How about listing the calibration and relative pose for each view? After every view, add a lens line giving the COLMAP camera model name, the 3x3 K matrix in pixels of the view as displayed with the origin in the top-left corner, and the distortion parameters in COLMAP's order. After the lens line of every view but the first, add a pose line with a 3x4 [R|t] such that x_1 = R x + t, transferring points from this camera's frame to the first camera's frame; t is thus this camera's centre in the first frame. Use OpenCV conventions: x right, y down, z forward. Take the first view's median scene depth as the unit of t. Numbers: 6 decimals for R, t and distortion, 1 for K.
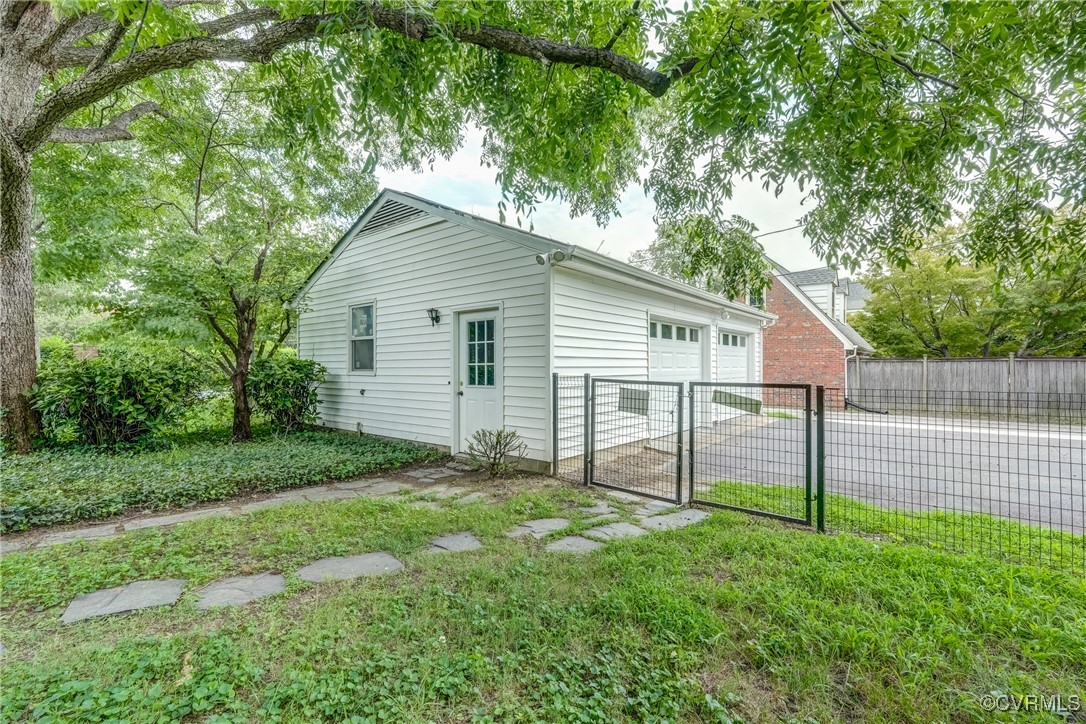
lens RADIAL K [[490.5, 0, 543.8], [0, 490.5, 366.6], [0, 0, 1]] dist [0.003823, 0.001686]
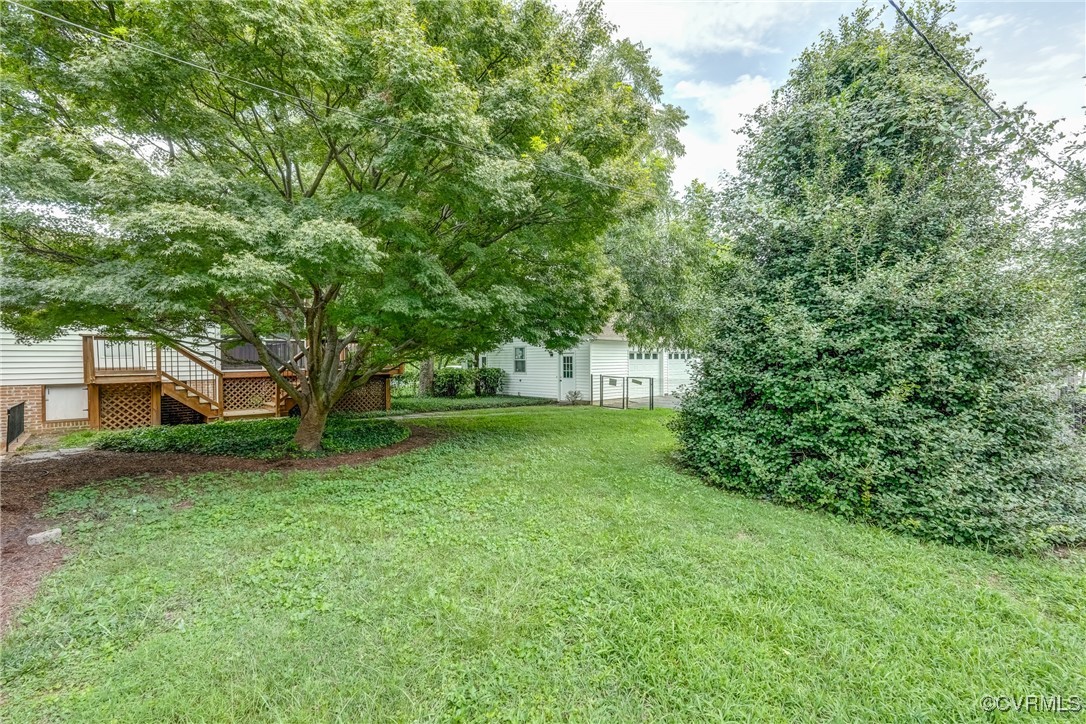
lens RADIAL K [[490.5, 0, 544.6], [0, 490.5, 362.4], [0, 0, 1]] dist [0.003823, 0.001686]
pose [[0.994753, -0.000288, -0.102304, 0.039979], [0.000648, 0.999994, 0.003485, -0.068559], [0.102302, -0.003533, 0.994747, -2.042681]]
